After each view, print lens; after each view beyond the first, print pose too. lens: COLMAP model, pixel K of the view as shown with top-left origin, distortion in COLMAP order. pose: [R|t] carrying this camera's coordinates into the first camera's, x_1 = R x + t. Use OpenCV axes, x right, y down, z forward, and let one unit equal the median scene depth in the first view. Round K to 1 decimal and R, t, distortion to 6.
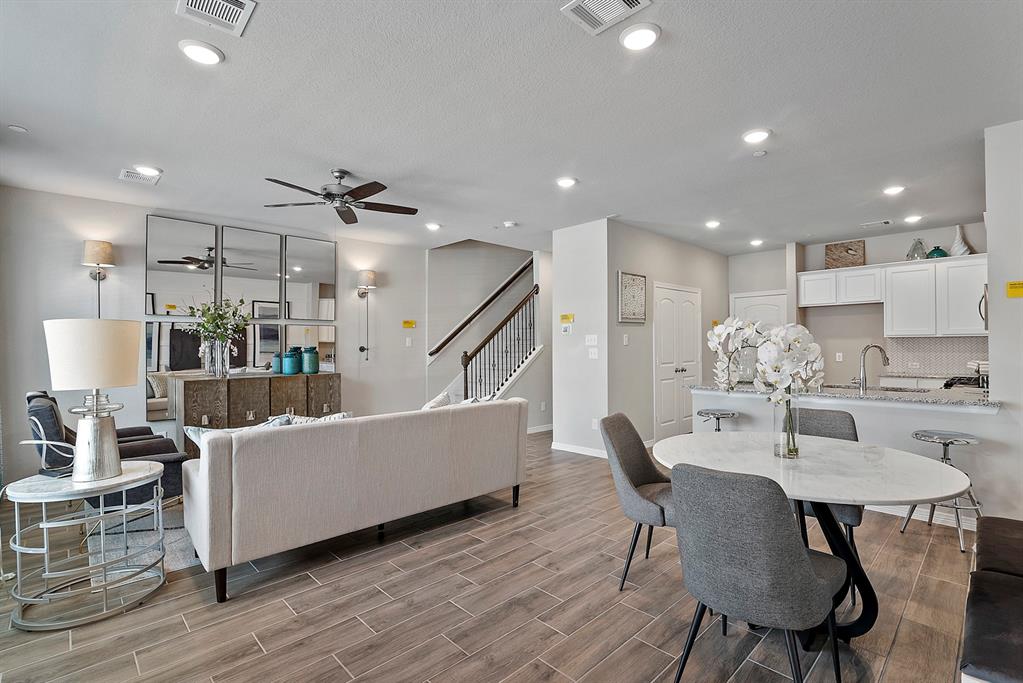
lens RADIAL K [[477.1, 0, 512.0], [0, 477.1, 349.8], [0, 0, 1]] dist [-0.002184, -0.000204]
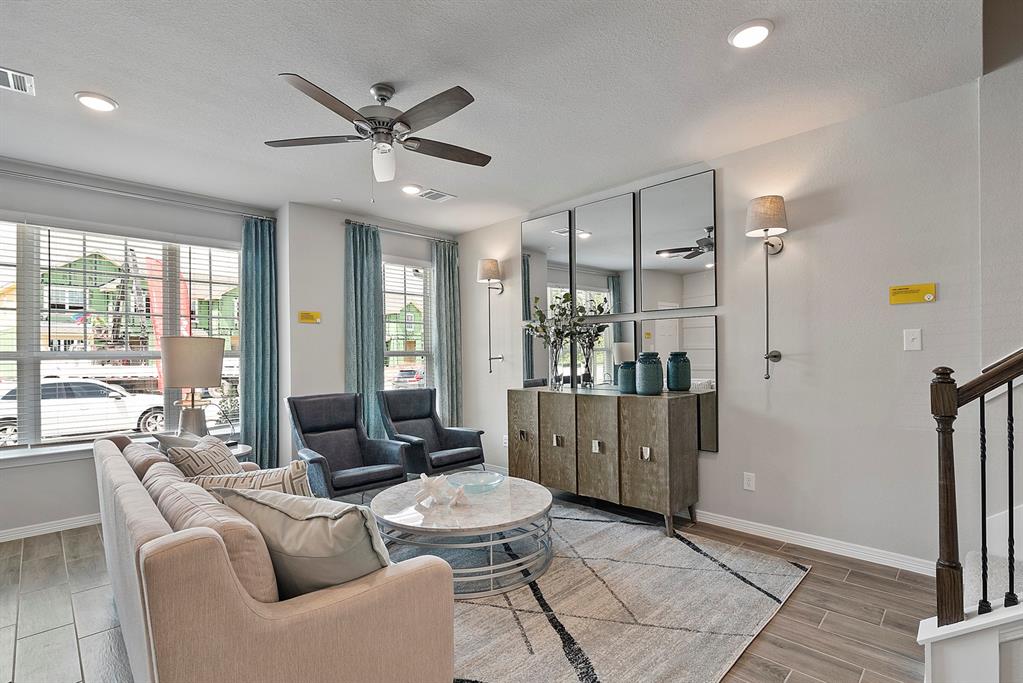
lens RADIAL K [[477.1, 0, 512.0], [0, 477.1, 349.8], [0, 0, 1]] dist [-0.002184, -0.000204]
pose [[0.018146, 0.000288, -0.999835, 0.193950], [0.005524, 0.999985, 0.000388, -0.010361], [0.999820, -0.005531, 0.018144, 0.725320]]
